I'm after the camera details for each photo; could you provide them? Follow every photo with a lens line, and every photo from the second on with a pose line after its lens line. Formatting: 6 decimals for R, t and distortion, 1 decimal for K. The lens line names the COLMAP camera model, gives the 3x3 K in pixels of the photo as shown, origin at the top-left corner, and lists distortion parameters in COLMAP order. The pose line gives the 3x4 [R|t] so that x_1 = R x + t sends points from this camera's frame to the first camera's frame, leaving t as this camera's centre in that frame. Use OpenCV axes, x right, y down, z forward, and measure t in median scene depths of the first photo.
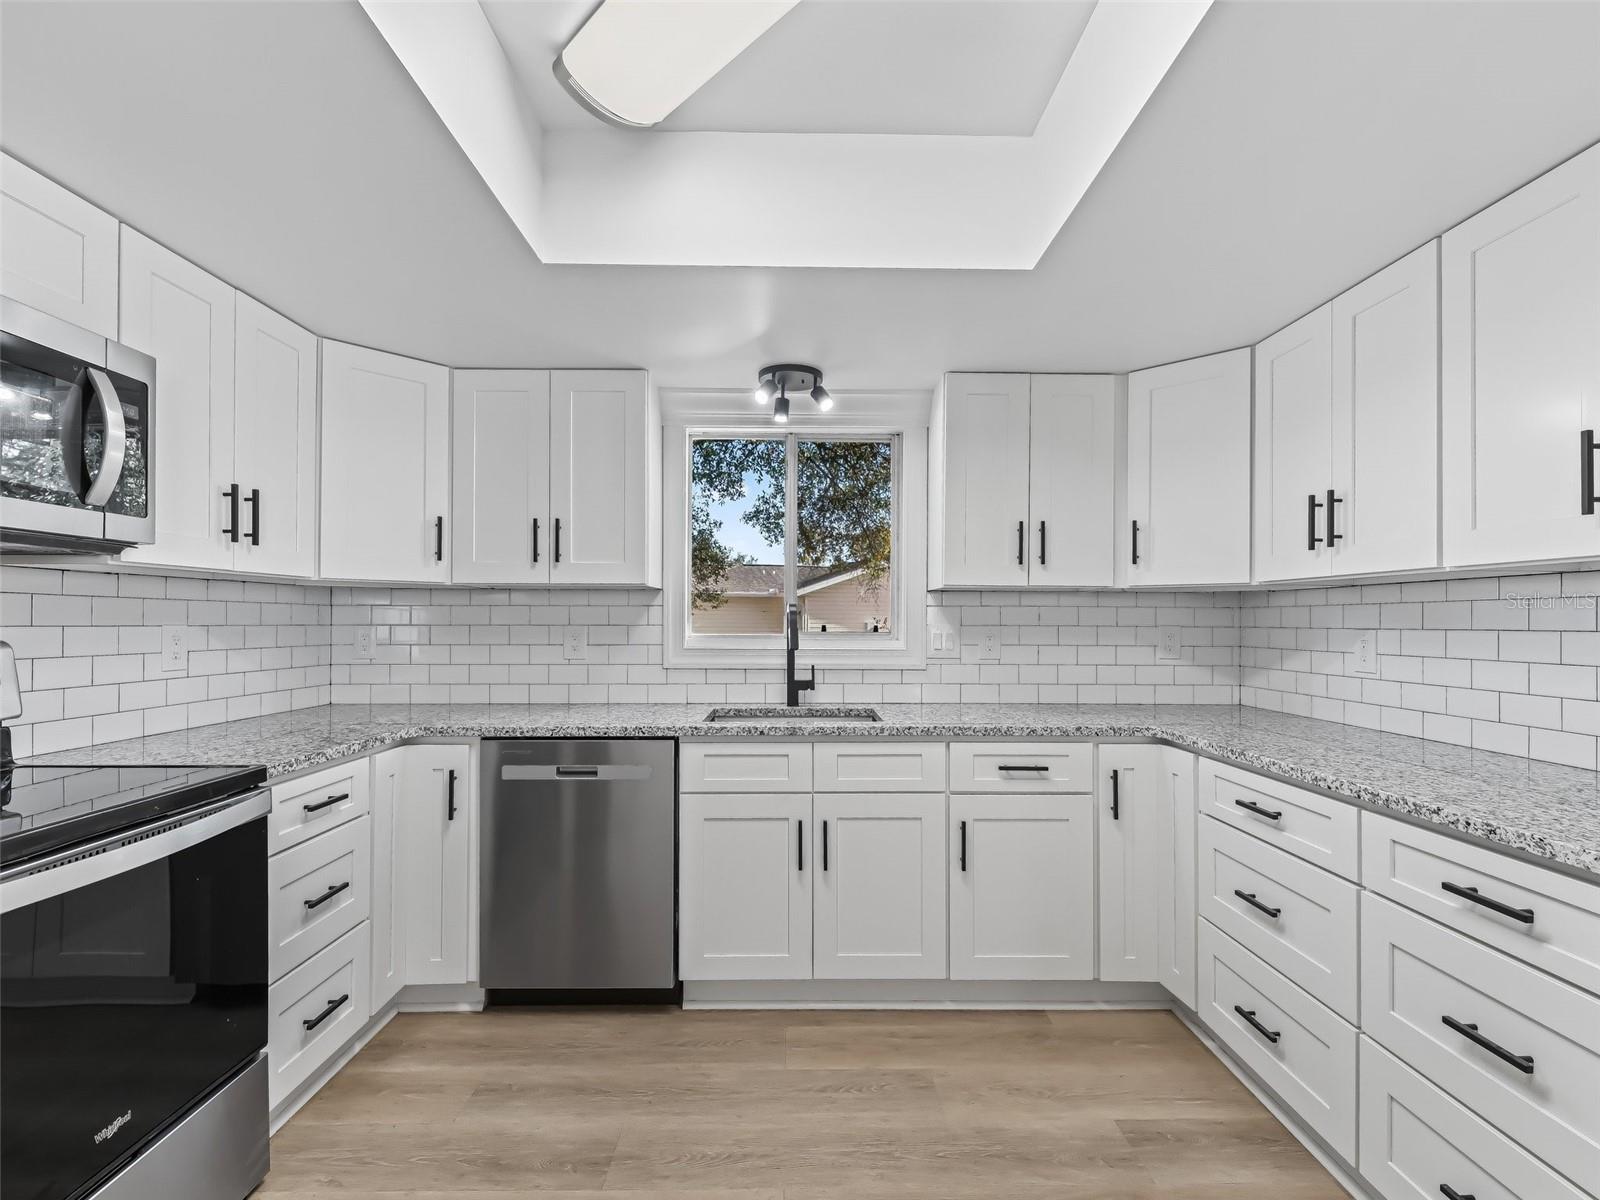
lens RADIAL K [[873.0, 0, 799.2], [0, 873.0, 609.6], [0, 0, 1]] dist [0.003194, 0.000353]
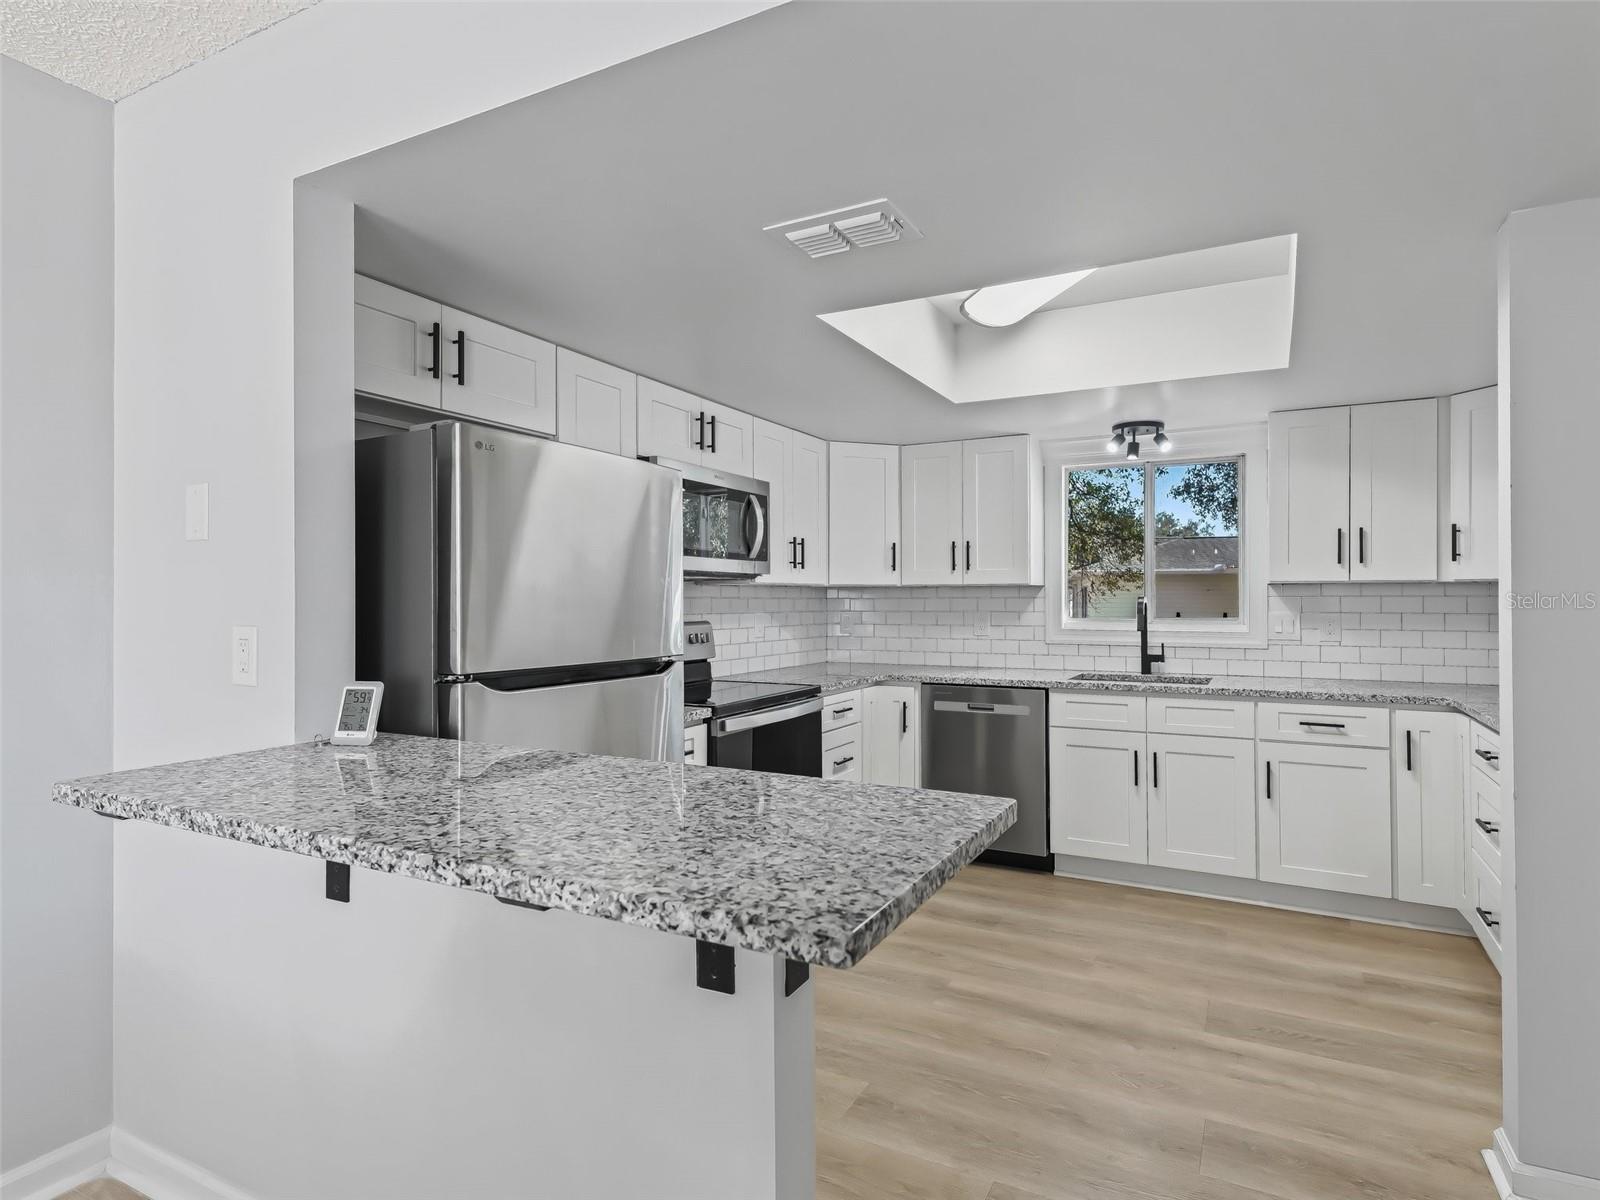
lens RADIAL K [[844.1, 0, 795.7], [0, 844.1, 595.9], [0, 0, 1]] dist [0.001309, -0.000018]
pose [[0.885553, -0.006179, -0.464498, 0.147560], [0.008773, 0.999956, 0.003423, -0.019820], [0.464456, -0.007107, 0.885568, -0.464140]]
